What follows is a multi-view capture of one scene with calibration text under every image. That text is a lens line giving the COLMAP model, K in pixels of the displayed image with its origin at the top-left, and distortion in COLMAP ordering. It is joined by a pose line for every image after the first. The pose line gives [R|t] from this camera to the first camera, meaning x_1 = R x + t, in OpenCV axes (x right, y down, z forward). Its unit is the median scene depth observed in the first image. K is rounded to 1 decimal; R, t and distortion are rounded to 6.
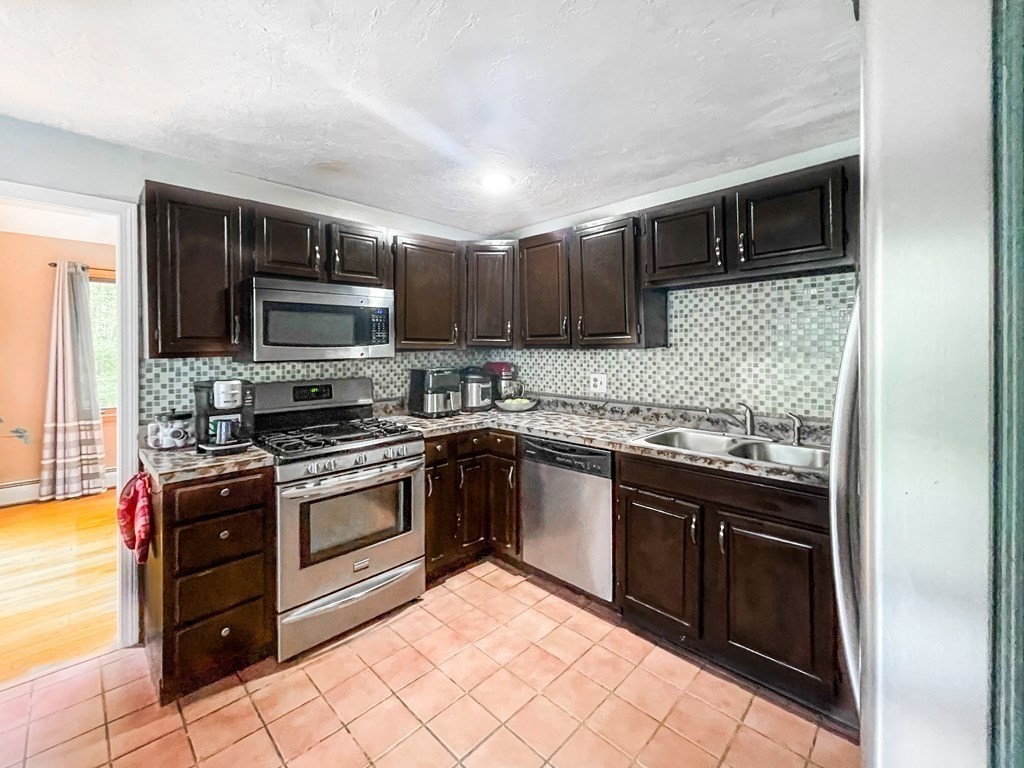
lens RADIAL K [[438.1, 0, 473.6], [0, 438.1, 346.0], [0, 0, 1]] dist [0.001164, -0.001725]
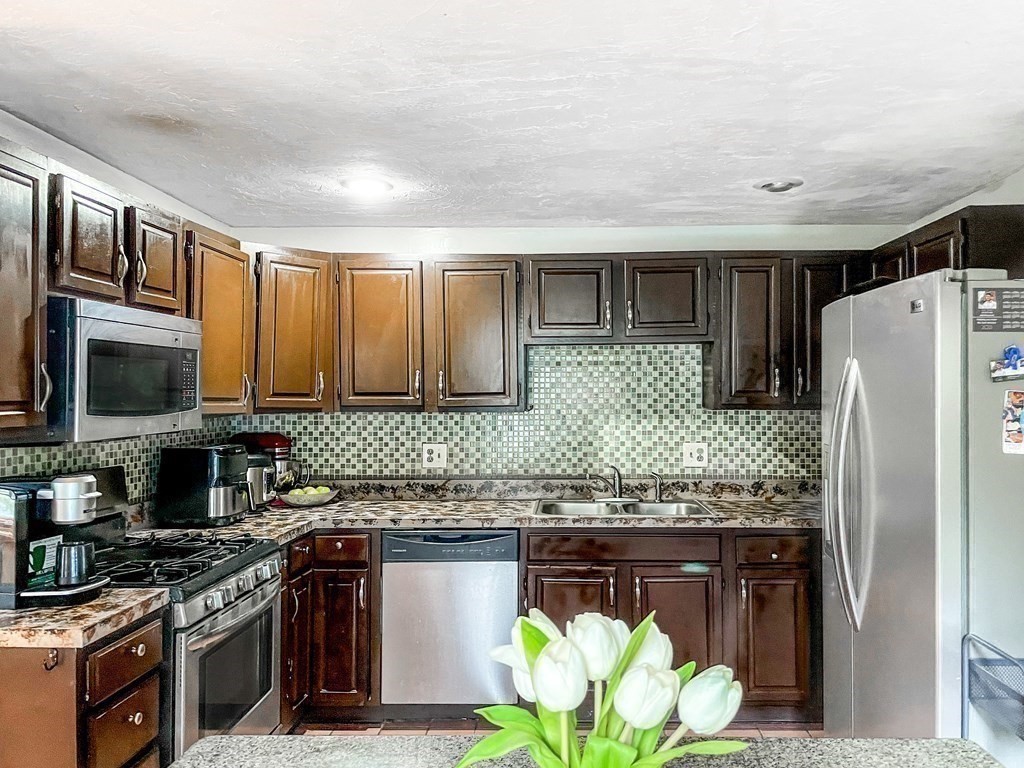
lens RADIAL K [[857.3, 0, 514.7], [0, 857.3, 381.2], [0, 0, 1]] dist [0.051188, -0.039535]
pose [[0.712171, 0.011642, 0.701909, -0.726079], [-0.002680, 0.999900, -0.013865, -0.027646], [-0.702001, 0.007993, 0.712132, -0.183295]]
